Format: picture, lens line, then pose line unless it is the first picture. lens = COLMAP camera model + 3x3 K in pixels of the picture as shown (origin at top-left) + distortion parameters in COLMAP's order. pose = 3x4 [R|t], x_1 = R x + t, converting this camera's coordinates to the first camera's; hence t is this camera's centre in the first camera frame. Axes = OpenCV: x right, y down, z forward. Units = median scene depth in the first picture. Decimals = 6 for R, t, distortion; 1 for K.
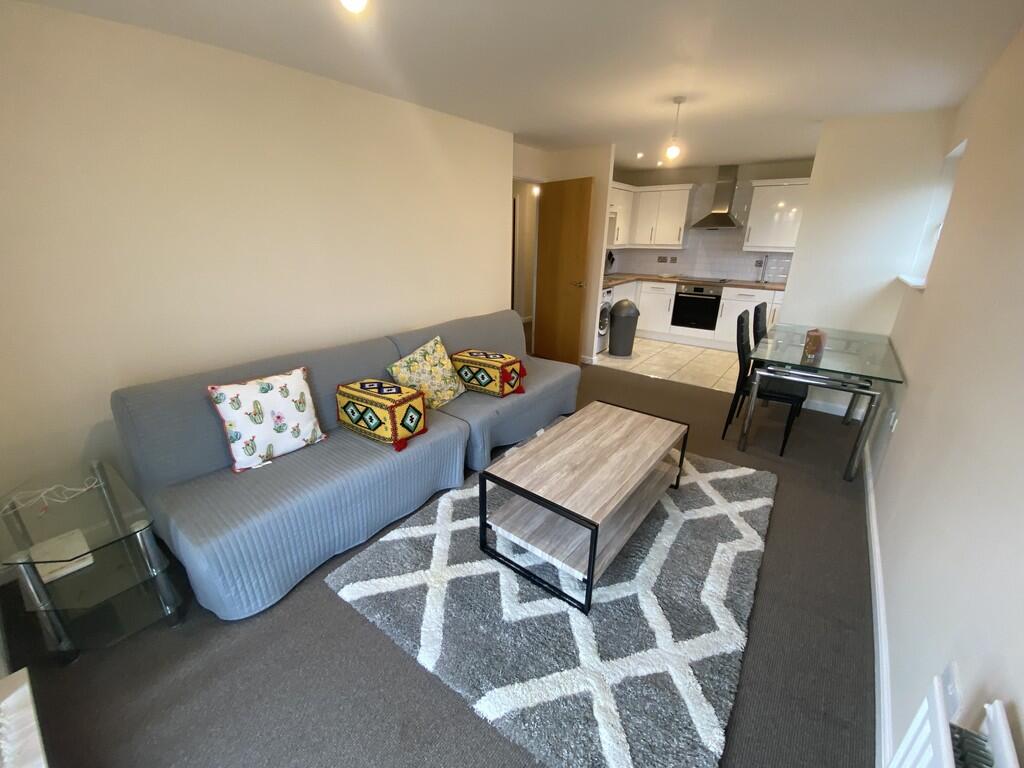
lens RADIAL K [[419.4, 0, 502.5], [0, 419.4, 388.2], [0, 0, 1]] dist [0.002705, -0.000742]
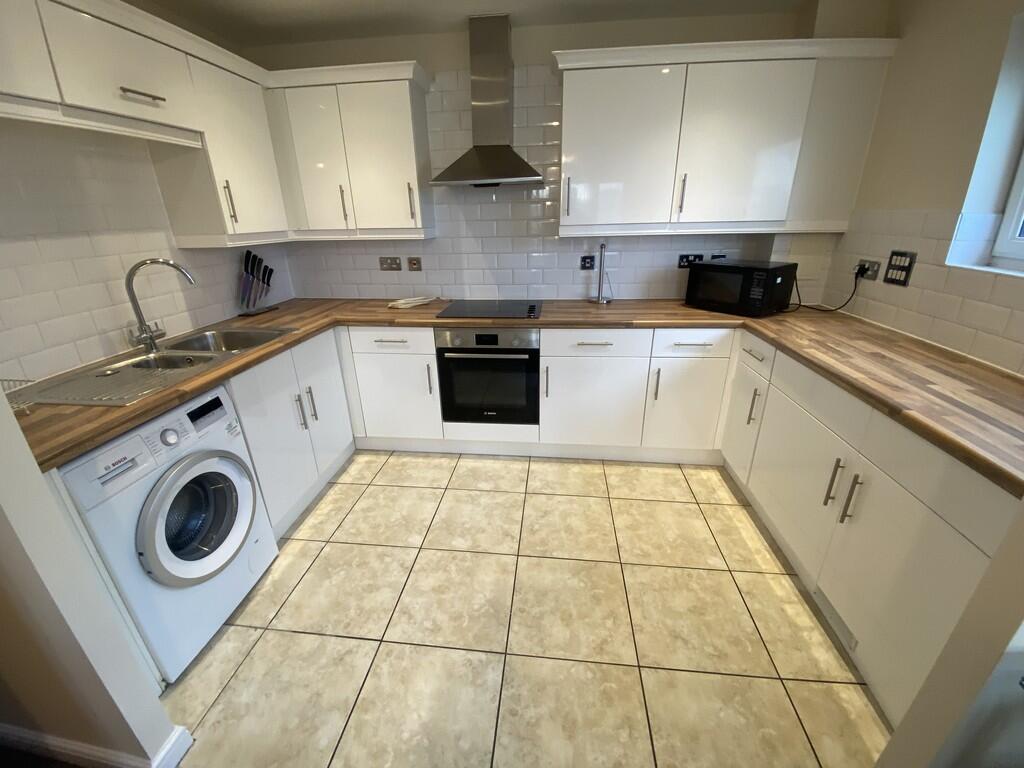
lens RADIAL K [[419.4, 0, 515.9], [0, 419.4, 388.3], [0, 0, 1]] dist [0.002705, -0.000742]
pose [[0.841747, -0.221615, 0.492289, 0.272083], [0.208457, 0.974564, 0.082287, -0.207716], [-0.498003, 0.033356, 0.866533, 0.616337]]
